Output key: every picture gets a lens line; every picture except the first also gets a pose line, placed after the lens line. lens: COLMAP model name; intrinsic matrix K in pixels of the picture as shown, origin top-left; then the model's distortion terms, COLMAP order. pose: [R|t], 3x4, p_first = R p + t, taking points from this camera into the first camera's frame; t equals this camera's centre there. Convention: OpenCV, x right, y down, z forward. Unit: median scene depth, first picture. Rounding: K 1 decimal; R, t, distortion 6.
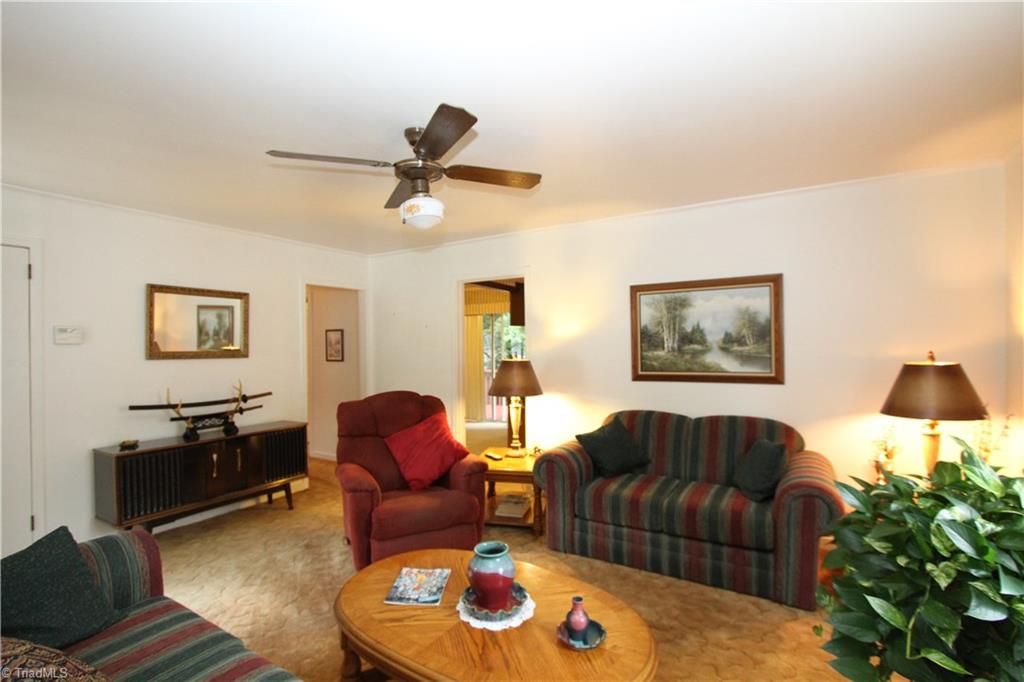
lens RADIAL K [[469.3, 0, 510.1], [0, 469.3, 343.2], [0, 0, 1]] dist [-0.021596, -0.000180]
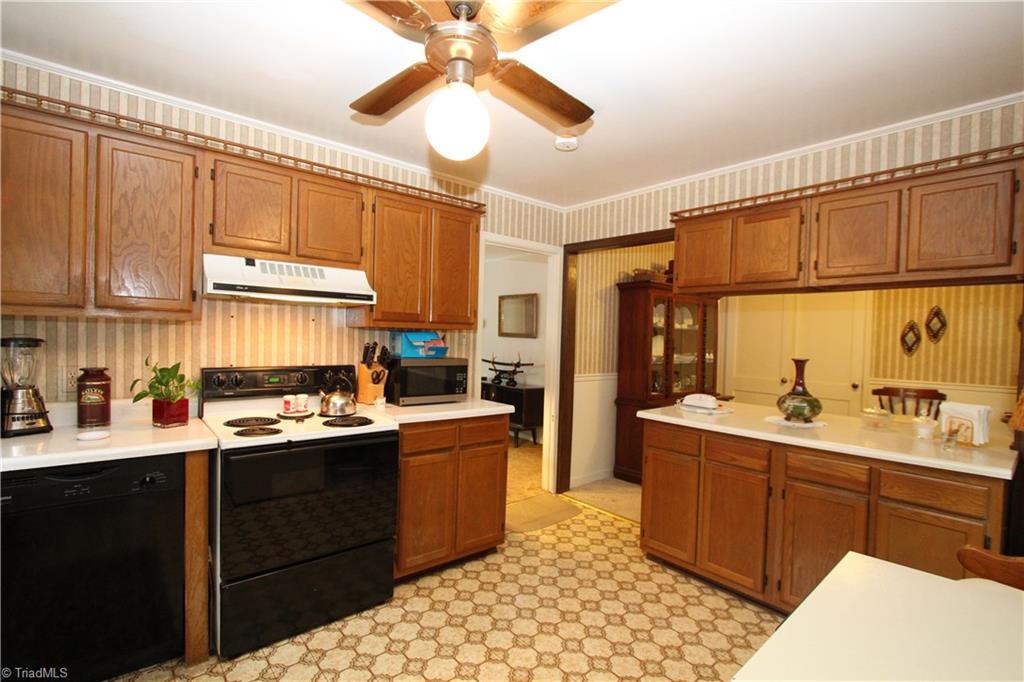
lens RADIAL K [[469.3, 0, 510.9], [0, 469.3, 345.6], [0, 0, 1]] dist [-0.021596, -0.000180]
pose [[-0.322595, 0.022793, -0.946262, 0.973952], [-0.026132, 0.999114, 0.032975, 0.007797], [0.946176, 0.035366, -0.321714, 1.626776]]
